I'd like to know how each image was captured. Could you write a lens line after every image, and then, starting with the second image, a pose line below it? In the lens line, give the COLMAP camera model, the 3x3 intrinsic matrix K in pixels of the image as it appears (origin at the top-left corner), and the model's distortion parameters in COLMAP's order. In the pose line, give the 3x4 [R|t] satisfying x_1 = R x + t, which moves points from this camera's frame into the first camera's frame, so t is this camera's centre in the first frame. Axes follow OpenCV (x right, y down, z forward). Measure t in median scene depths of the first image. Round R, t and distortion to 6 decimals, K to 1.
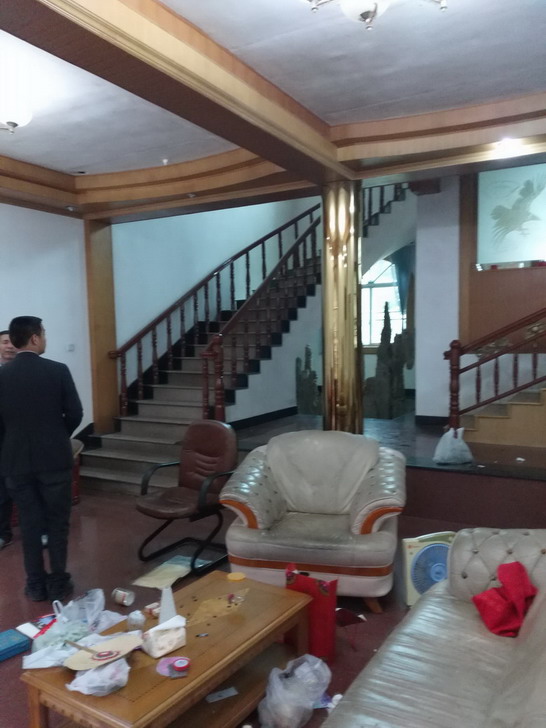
lens RADIAL K [[600.6, 0, 270.0], [0, 600.6, 370.8], [0, 0, 1]] dist [0.104130, -0.184637]
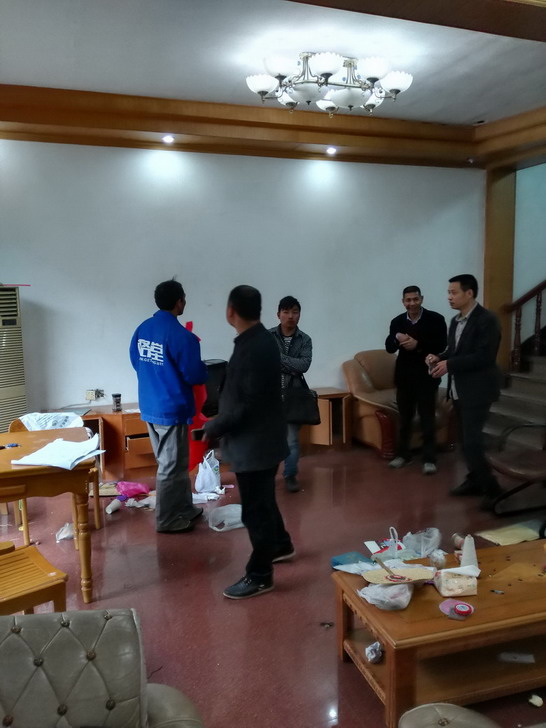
lens RADIAL K [[600.6, 0, 269.7], [0, 600.6, 368.9], [0, 0, 1]] dist [0.104130, -0.184637]
pose [[0.771002, 0.081579, -0.631586, 0.136846], [-0.034960, 0.995688, 0.085930, -0.000959], [0.635872, -0.044172, 0.770529, 0.007618]]
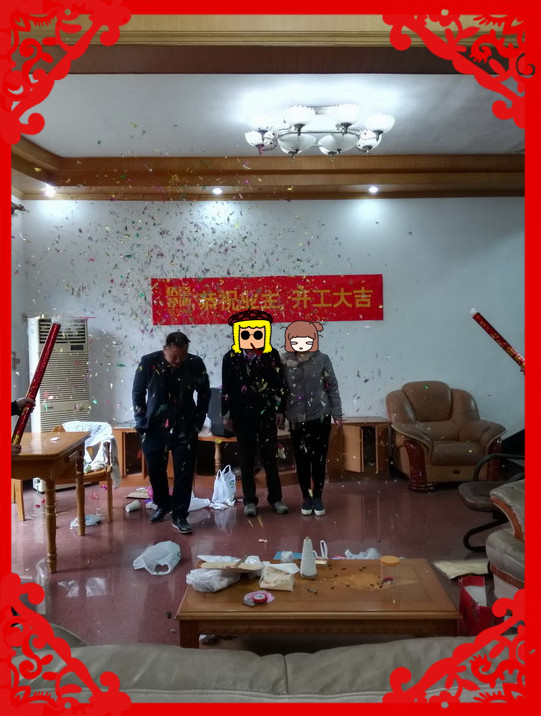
lens RADIAL K [[598.3, 0, 273.2], [0, 598.3, 368.3], [0, 0, 1]] dist [0.071244, -0.089924]
pose [[0.535623, 0.050792, -0.842928, 0.487183], [-0.045763, 0.998469, 0.031084, 0.012743], [0.843216, 0.021926, 0.537127, 0.253561]]
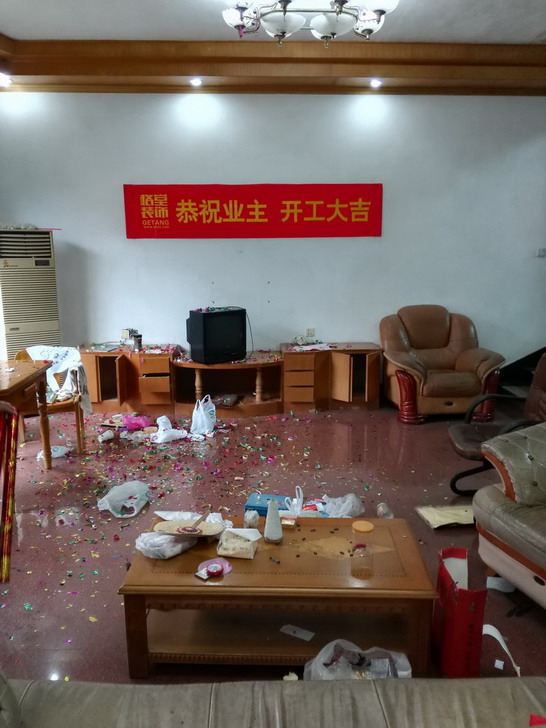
lens RADIAL K [[600.6, 0, 274.8], [0, 600.6, 370.2], [0, 0, 1]] dist [0.104130, -0.184637]
pose [[0.534396, 0.189276, -0.823769, 0.416503], [-0.061007, 0.980700, 0.185758, -0.021733], [0.843030, -0.049012, 0.535629, 0.346076]]
